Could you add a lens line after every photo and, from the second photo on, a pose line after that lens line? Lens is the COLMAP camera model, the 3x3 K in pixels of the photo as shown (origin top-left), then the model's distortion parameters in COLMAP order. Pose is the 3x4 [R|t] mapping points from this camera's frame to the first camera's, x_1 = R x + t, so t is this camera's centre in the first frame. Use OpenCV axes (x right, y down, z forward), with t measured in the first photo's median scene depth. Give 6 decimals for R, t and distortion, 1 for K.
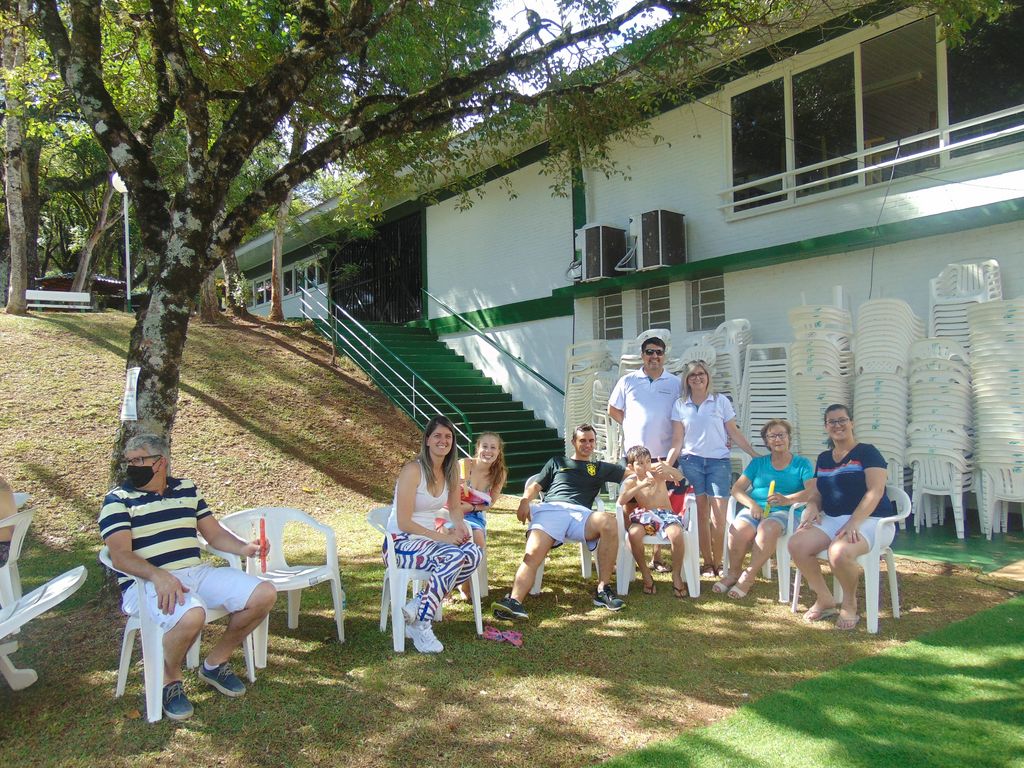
lens RADIAL K [[770.8, 0, 513.3], [0, 770.8, 380.1], [0, 0, 1]] dist [-0.033704, 0.081750]
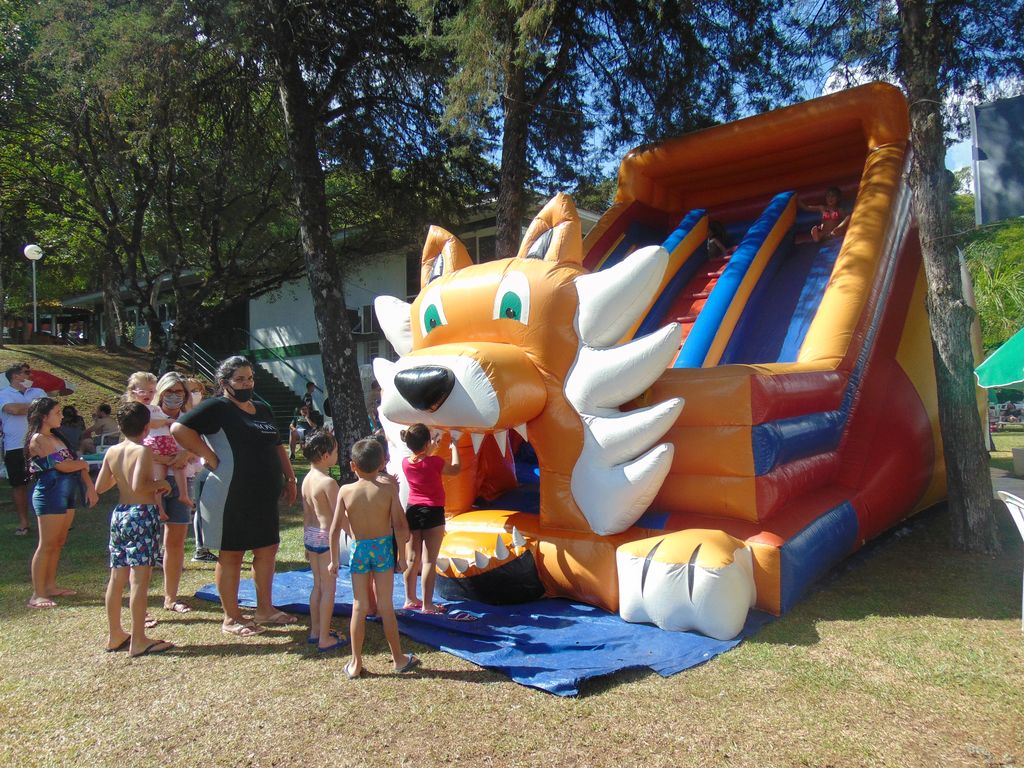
lens RADIAL K [[770.8, 0, 513.3], [0, 770.8, 380.1], [0, 0, 1]] dist [-0.033704, 0.081750]
pose [[0.974393, 0.018400, 0.224099, 0.090124], [-0.014396, 0.999707, -0.019484, 0.007110], [-0.224392, 0.015759, 0.974372, -0.901960]]
